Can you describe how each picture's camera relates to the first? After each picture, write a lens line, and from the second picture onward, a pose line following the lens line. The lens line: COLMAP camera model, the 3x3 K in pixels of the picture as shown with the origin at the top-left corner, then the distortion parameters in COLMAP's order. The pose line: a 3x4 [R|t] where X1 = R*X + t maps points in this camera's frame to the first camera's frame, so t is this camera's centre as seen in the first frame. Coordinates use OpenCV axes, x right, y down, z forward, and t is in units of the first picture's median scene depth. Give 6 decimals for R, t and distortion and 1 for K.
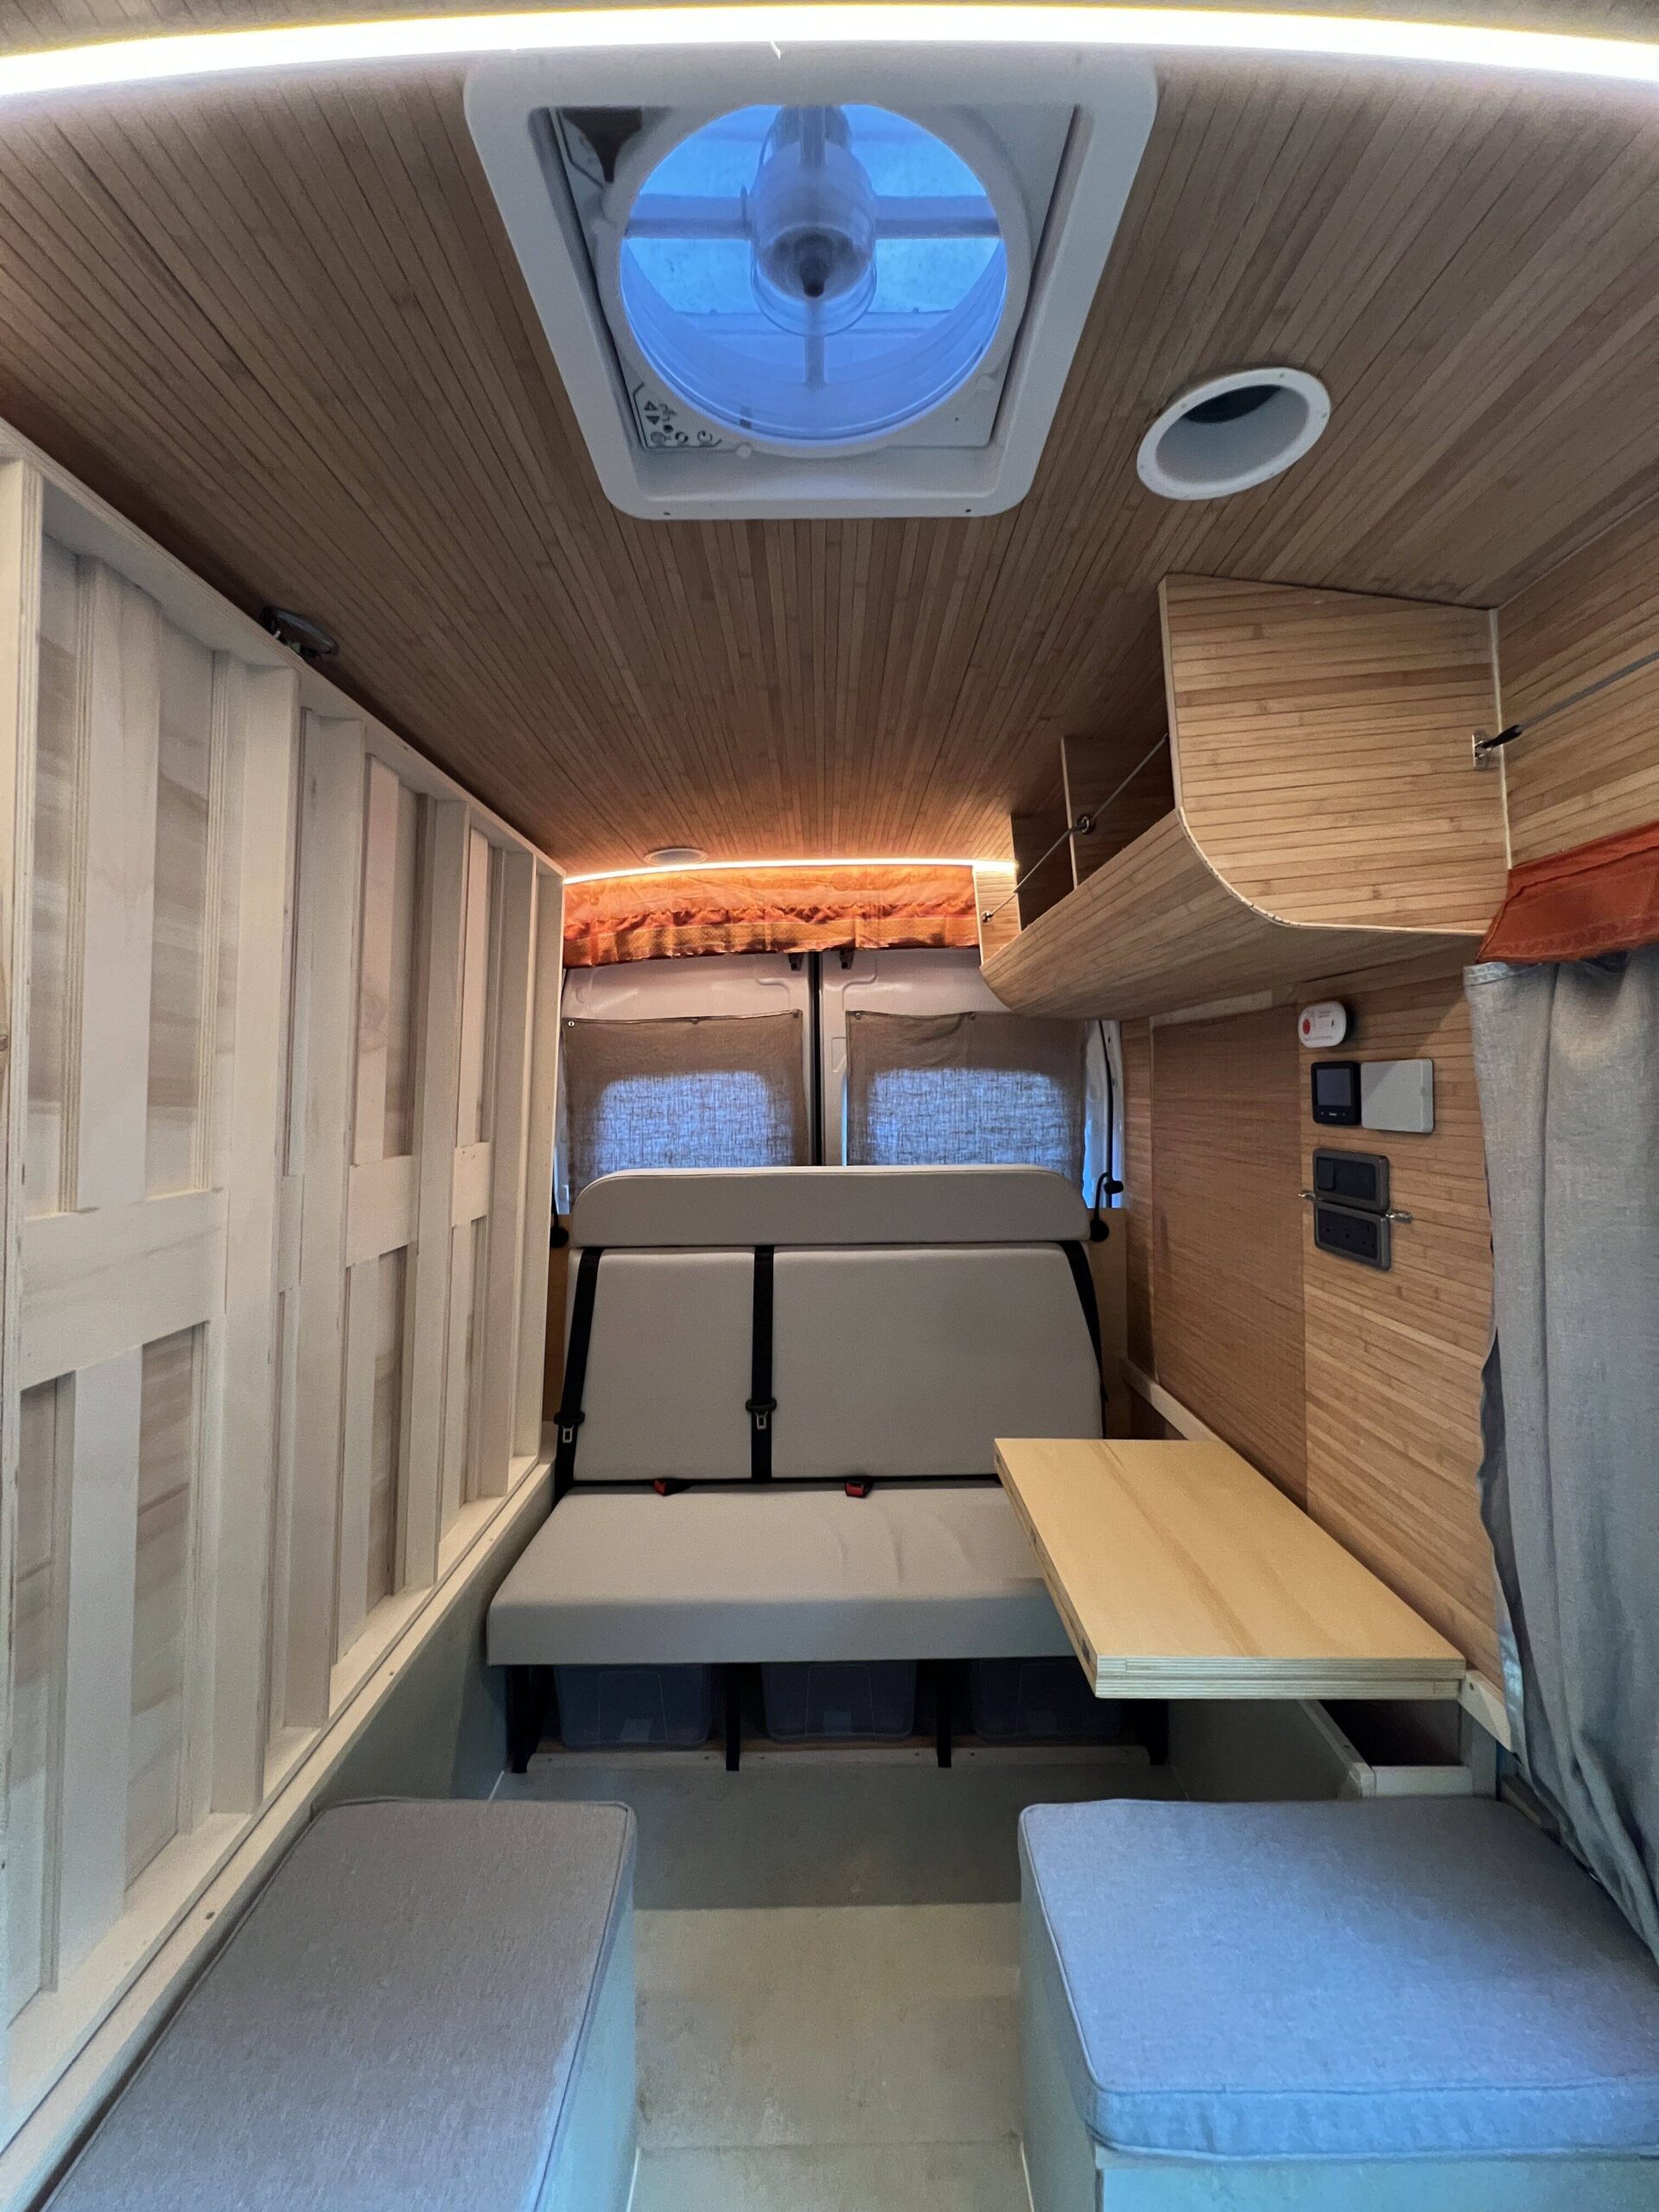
lens RADIAL K [[887.4, 0, 832.6], [0, 887.4, 1109.3], [0, 0, 1]] dist [-0.003966, 0.001001]
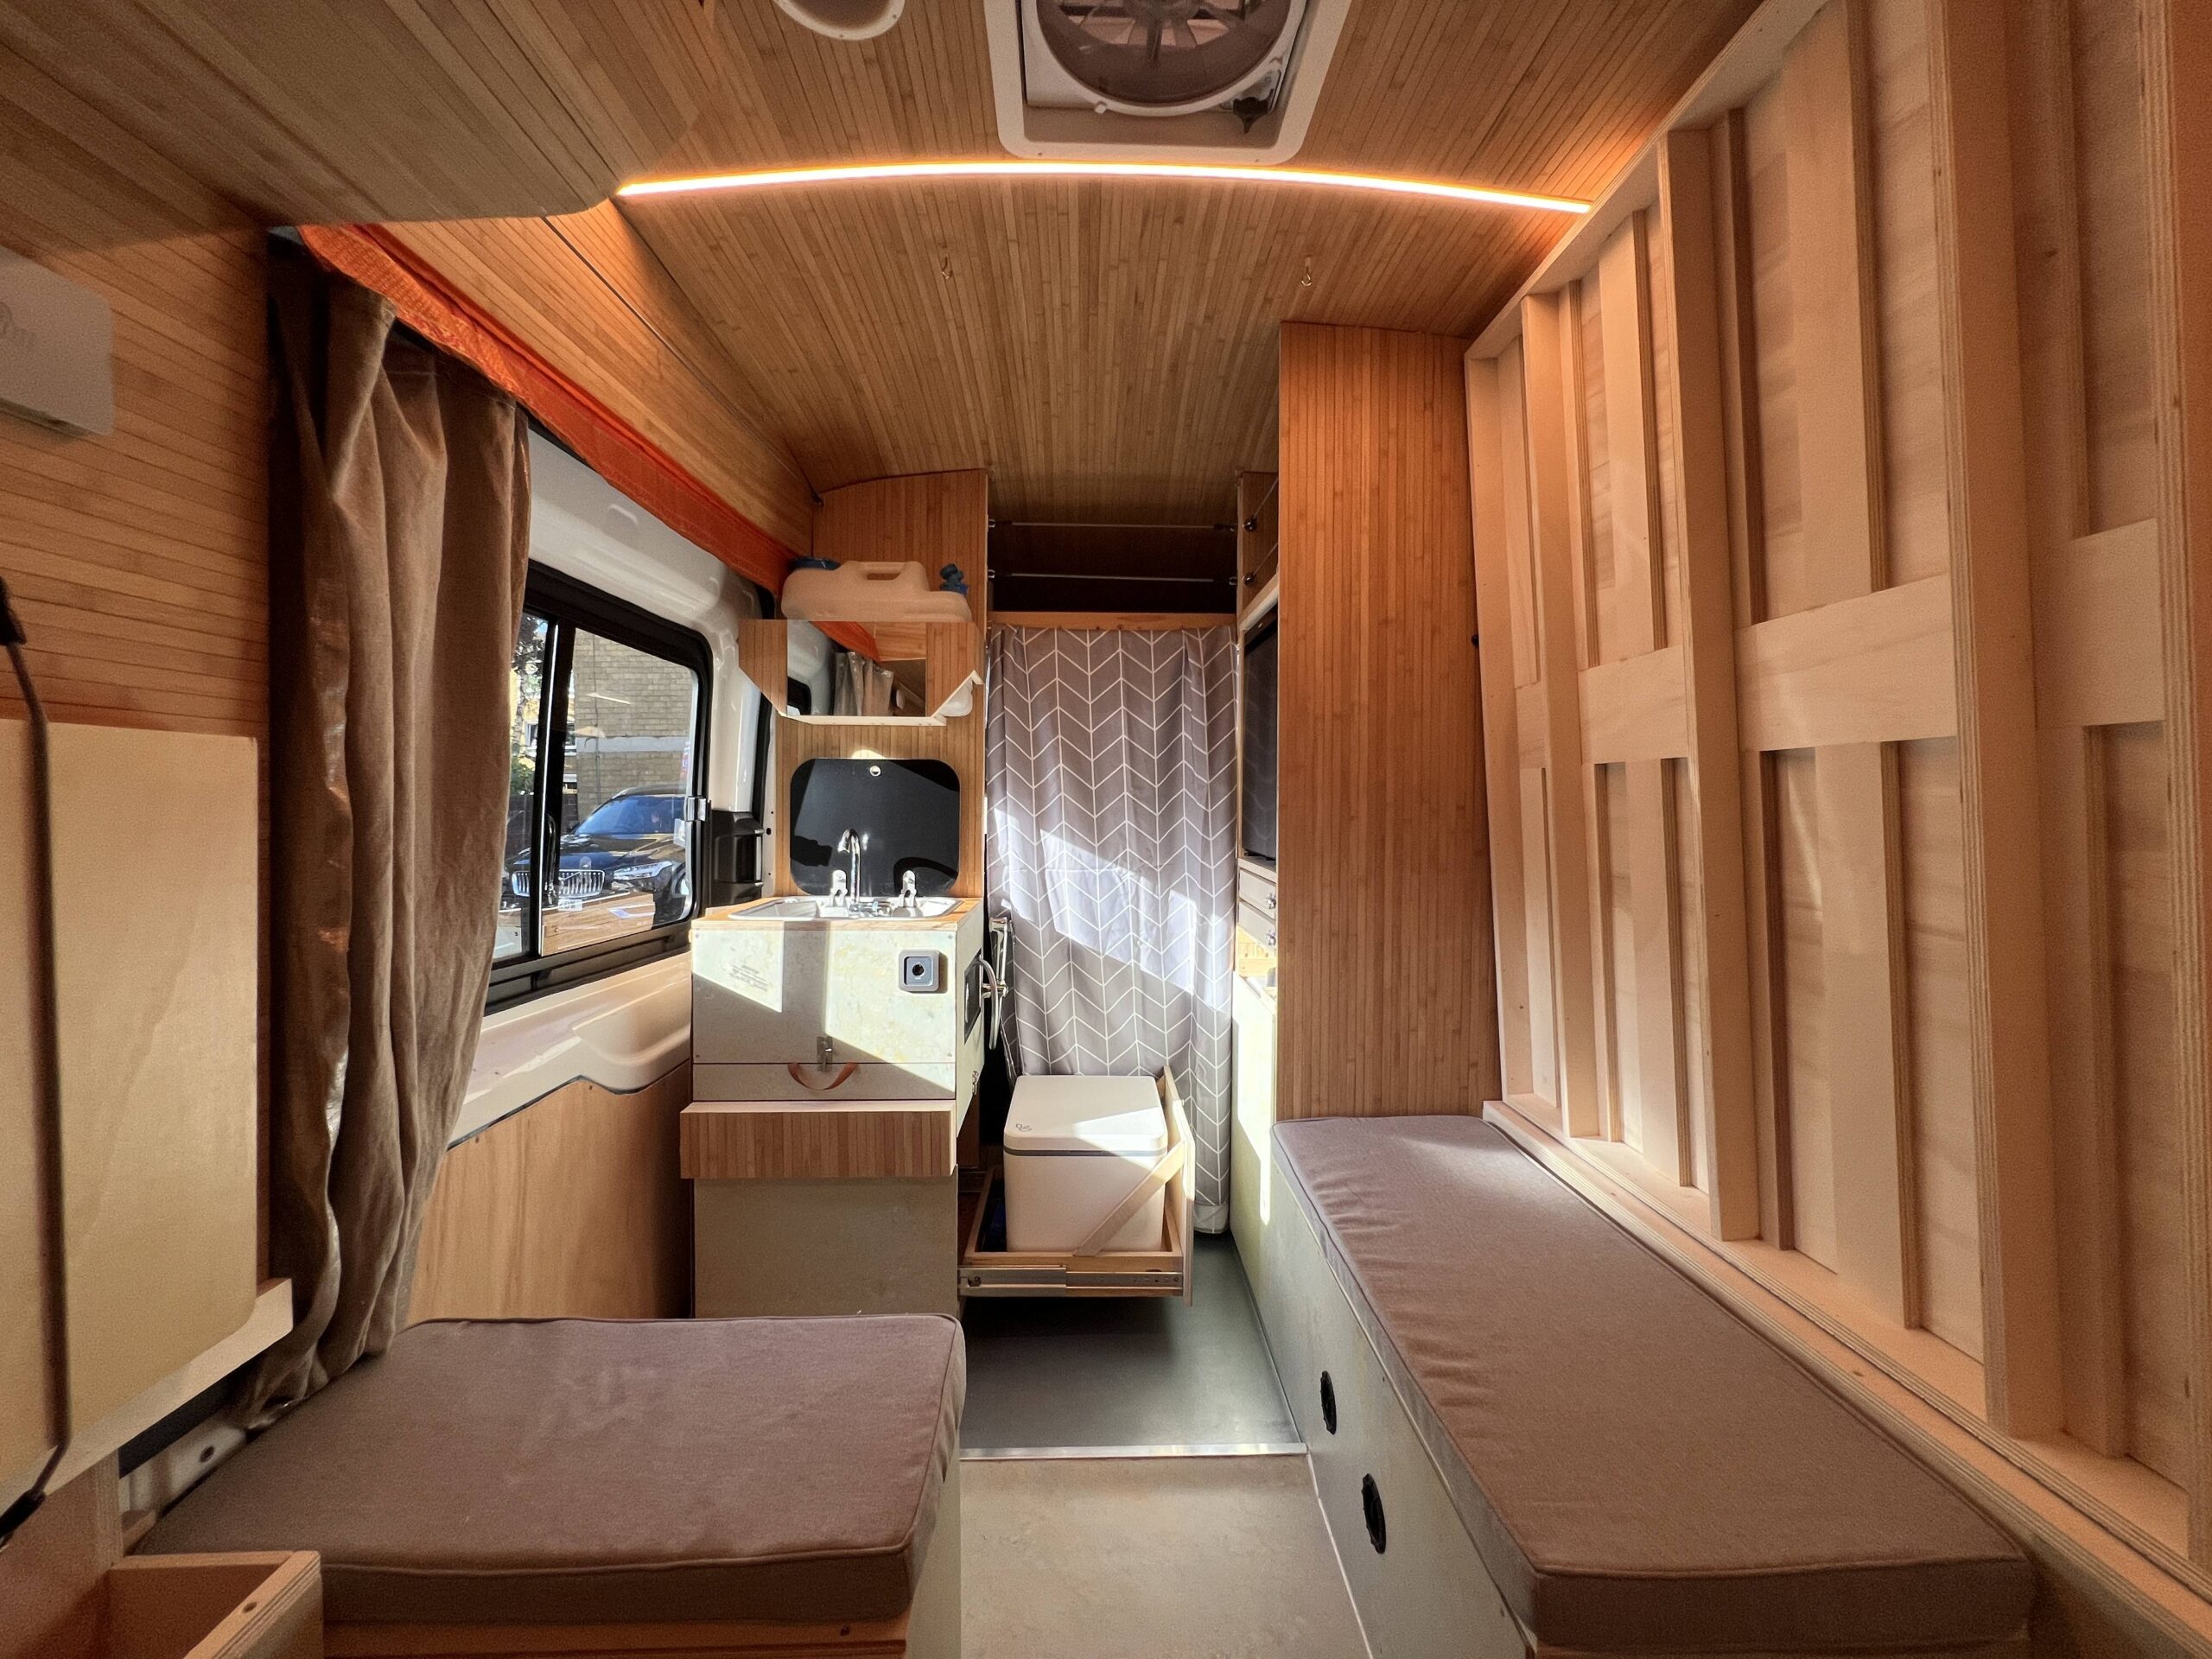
lens RADIAL K [[887.4, 0, 1112.9], [0, 887.4, 825.5], [0, 0, 1]] dist [-0.003966, 0.001001]
pose [[-0.999266, 0.012977, -0.036048, 0.090446], [0.011017, 0.998477, 0.054058, 0.259735], [0.036695, 0.053621, -0.997887, 1.710718]]
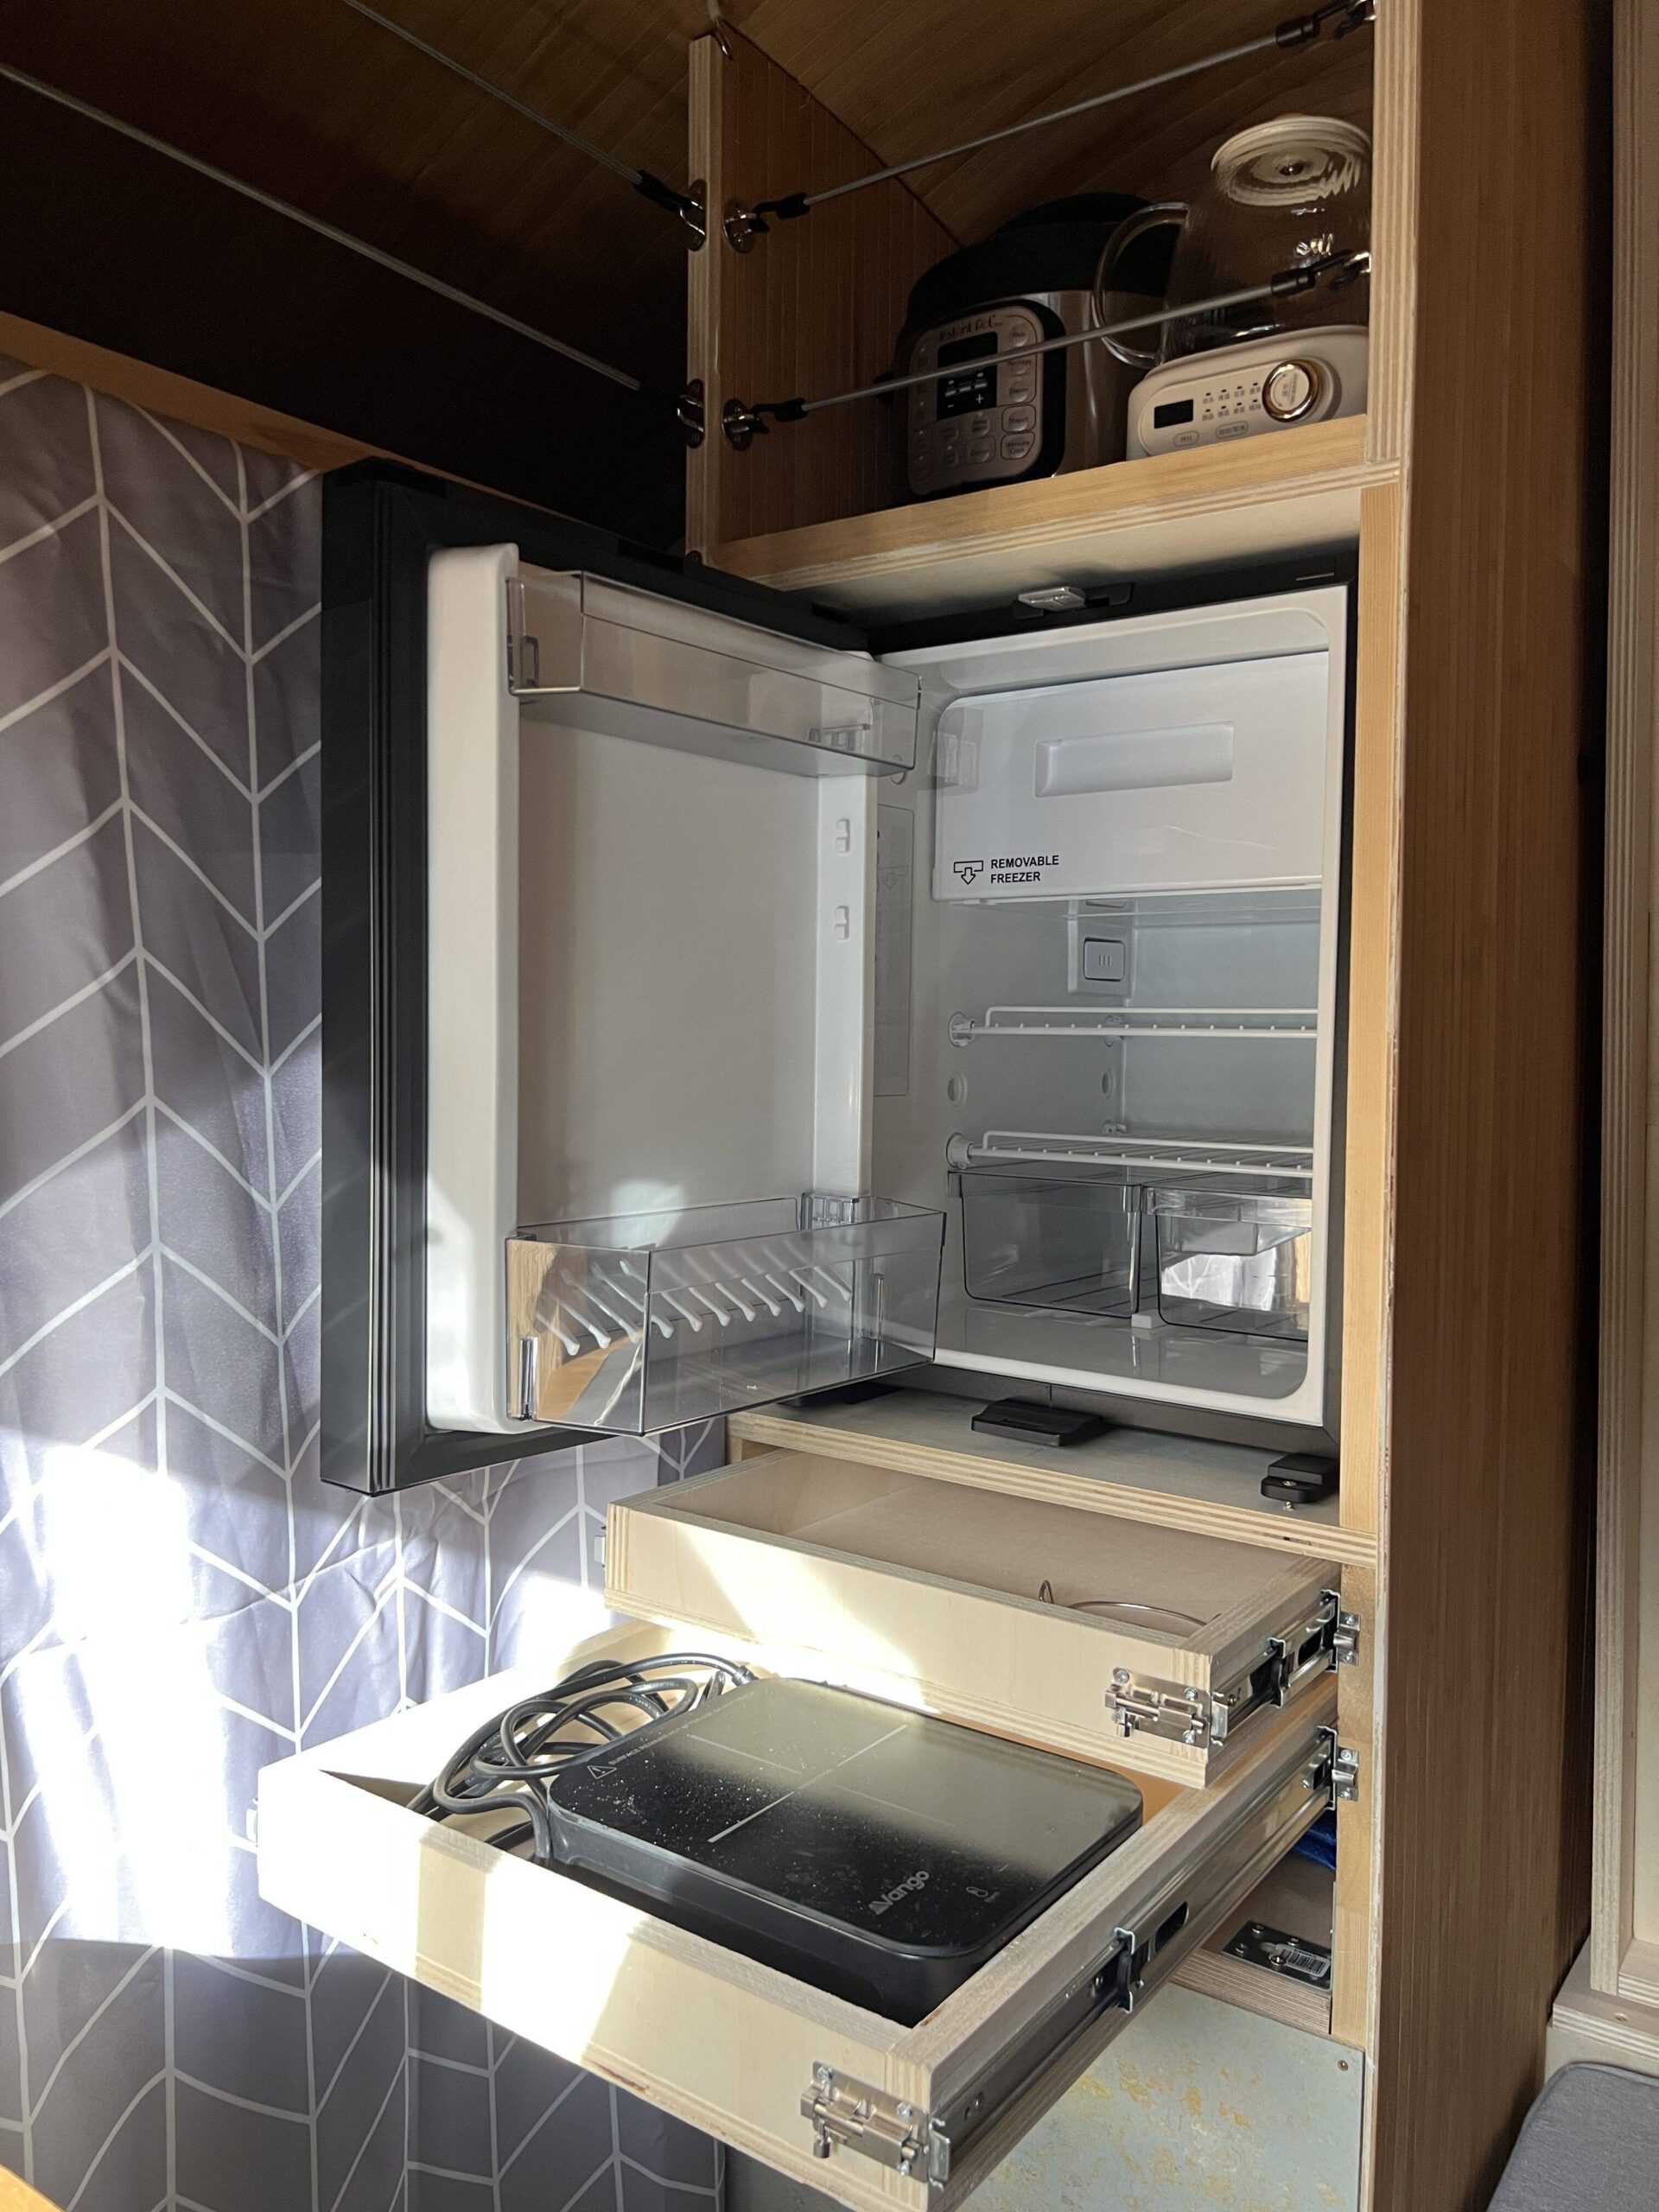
lens RADIAL K [[1659.7, 0, 840.2], [0, 1659.7, 1103.9], [0, 0, 1]] dist [0.055781, -0.070158]
pose [[-0.588469, 0.045876, -0.807217, 0.542068], [-0.025907, 0.996806, 0.075537, 0.165407], [0.808105, 0.065363, -0.585401, 0.380323]]
